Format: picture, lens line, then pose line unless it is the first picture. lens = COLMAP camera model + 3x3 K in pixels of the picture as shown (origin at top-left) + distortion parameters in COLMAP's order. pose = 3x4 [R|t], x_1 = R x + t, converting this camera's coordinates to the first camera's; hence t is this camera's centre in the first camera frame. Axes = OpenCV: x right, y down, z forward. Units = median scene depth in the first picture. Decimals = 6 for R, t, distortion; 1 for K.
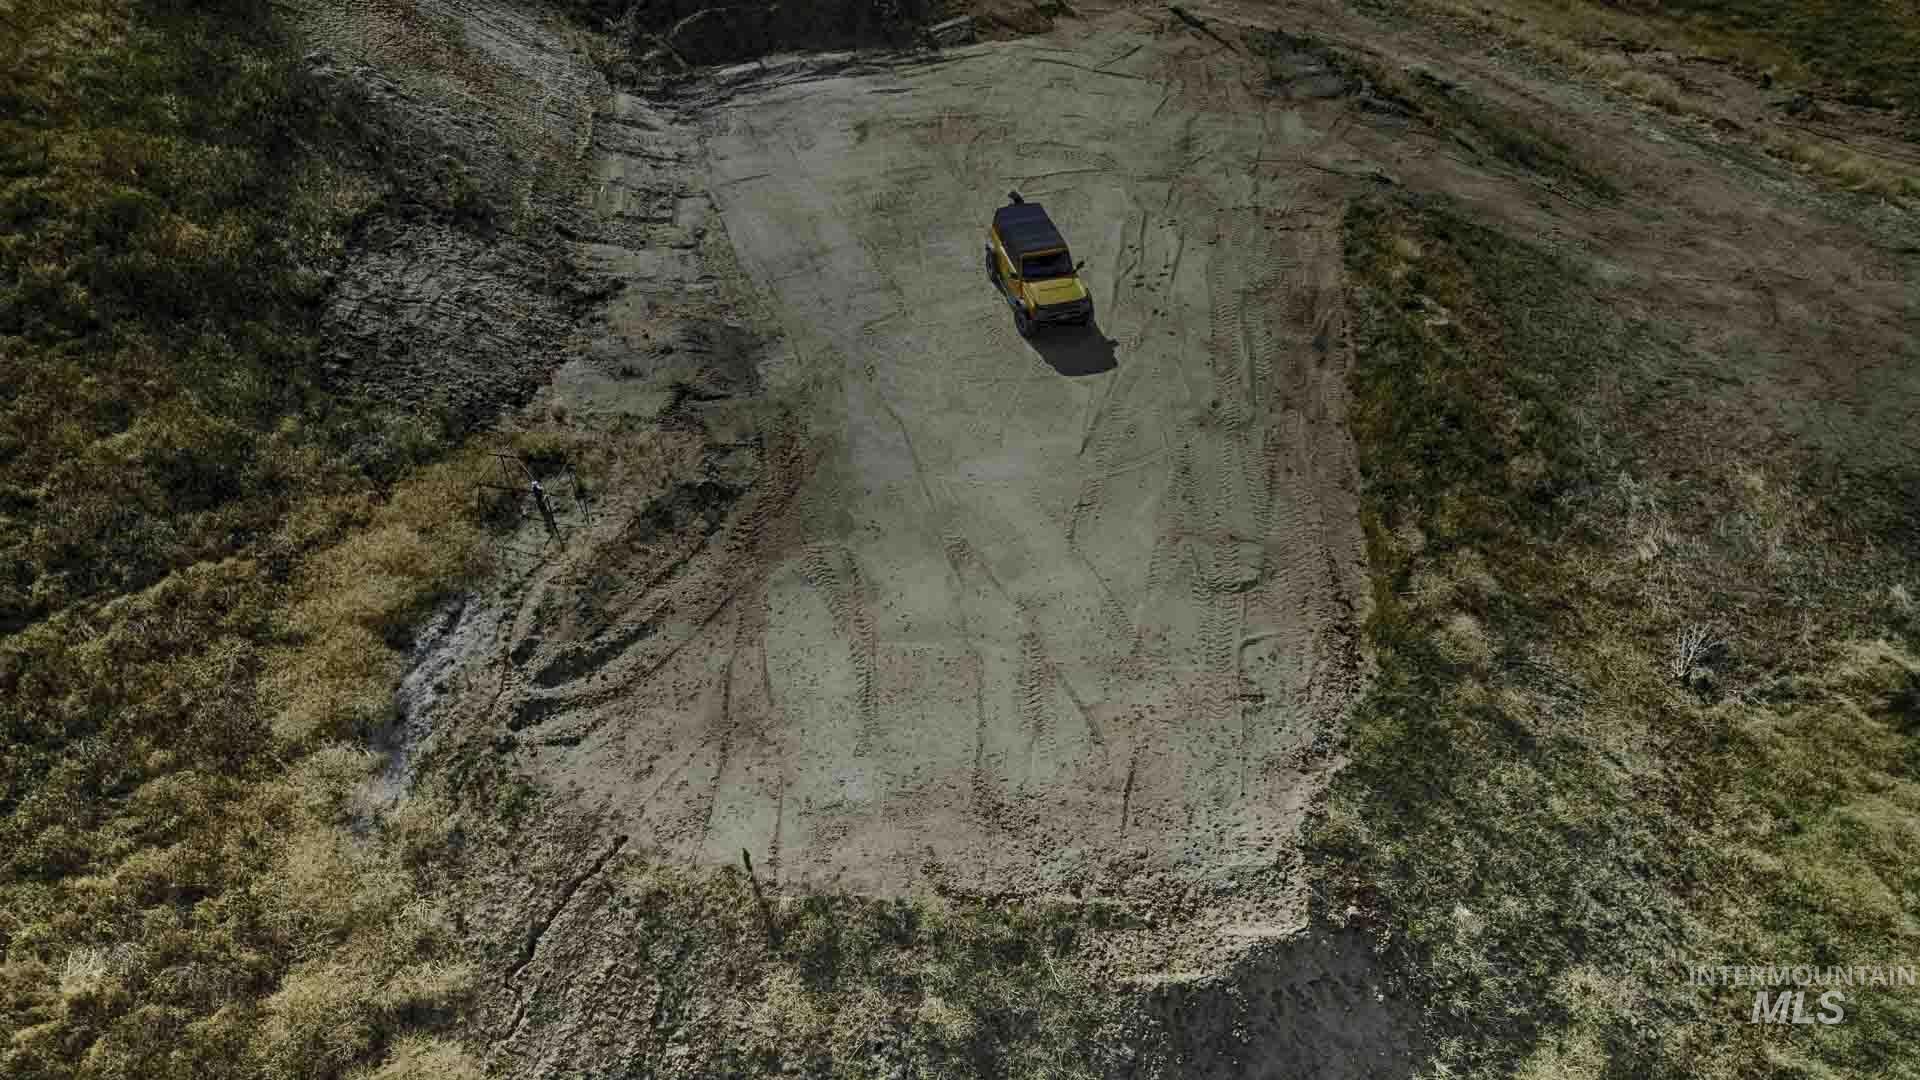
lens RADIAL K [[1345.7, 0, 954.6], [0, 1345.7, 535.0], [0, 0, 1]] dist [0.074040, -0.075460]
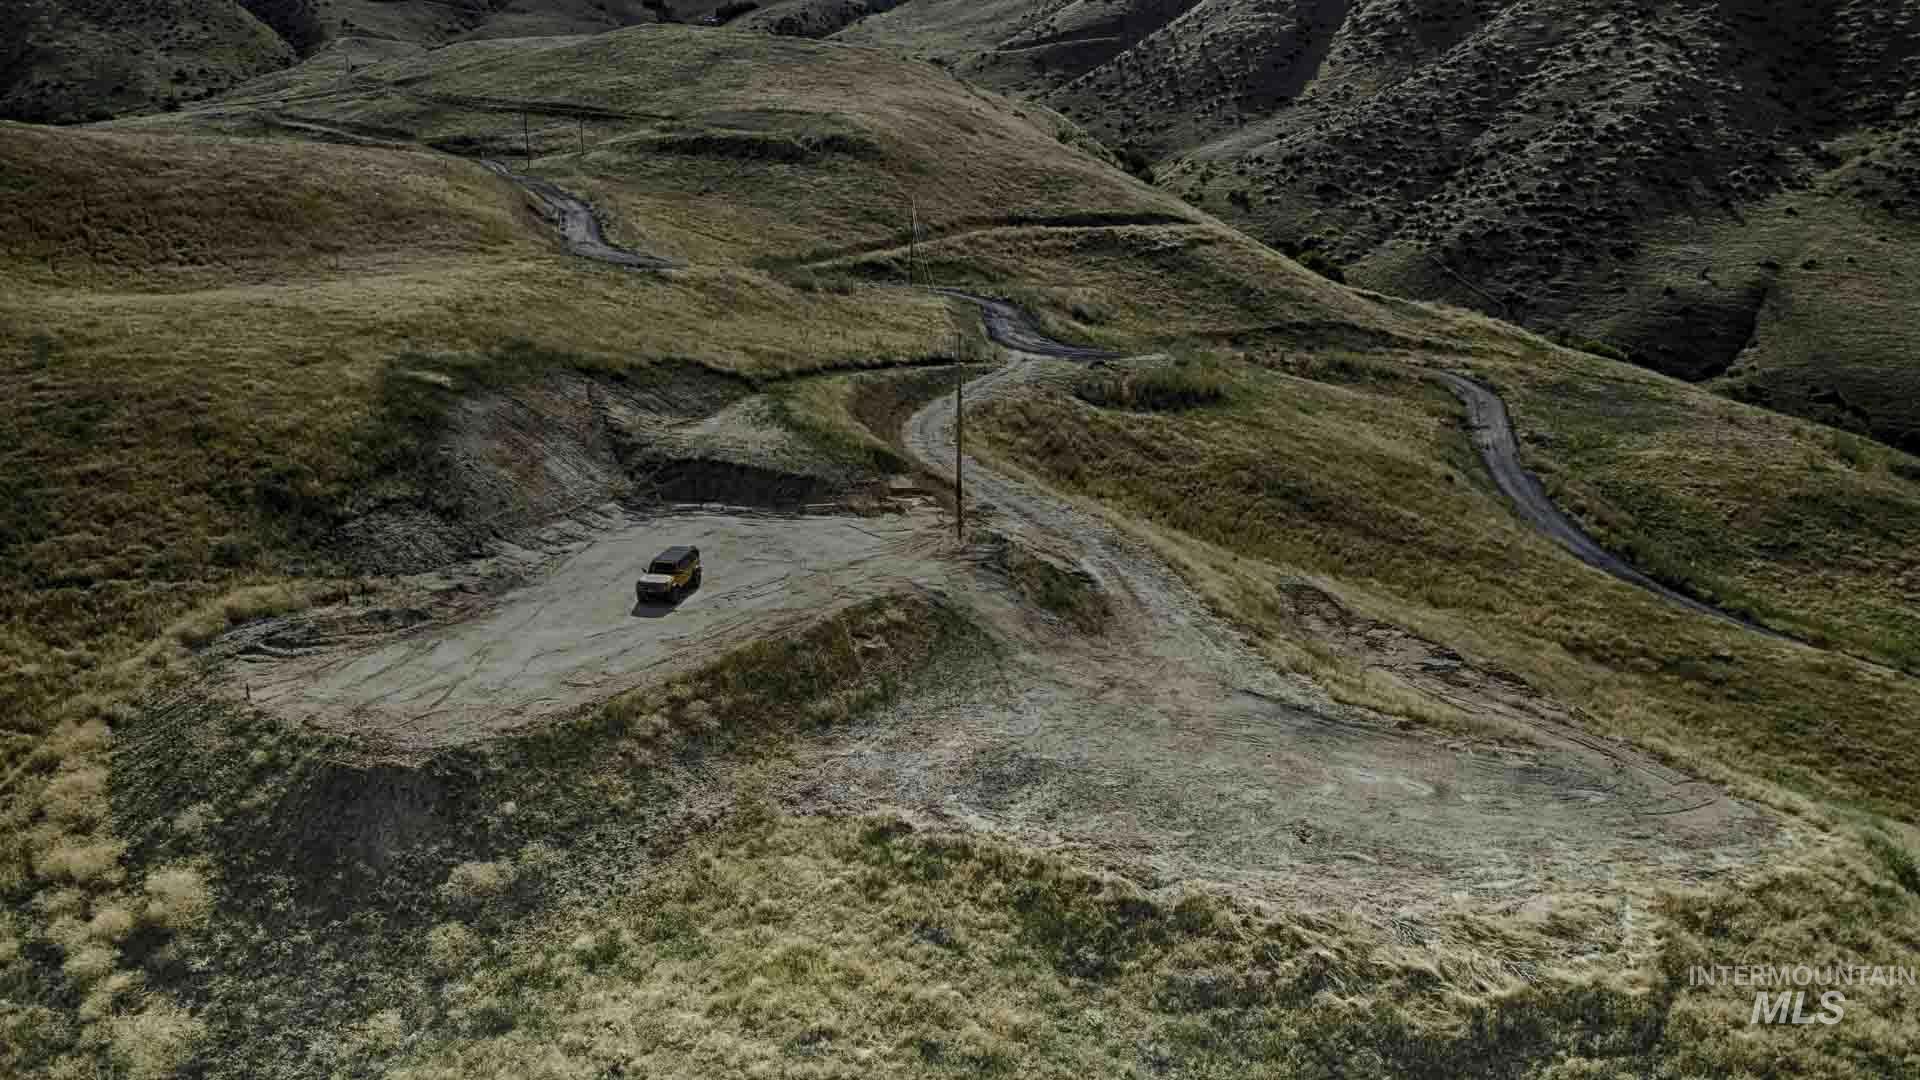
lens RADIAL K [[1345.7, 0, 954.6], [0, 1345.7, 535.0], [0, 0, 1]] dist [0.074040, -0.075460]
pose [[0.894739, 0.126327, -0.428350, 1.482250], [-0.311507, 0.863836, -0.395918, 0.446608], [0.320009, 0.487677, 0.812259, -0.464638]]
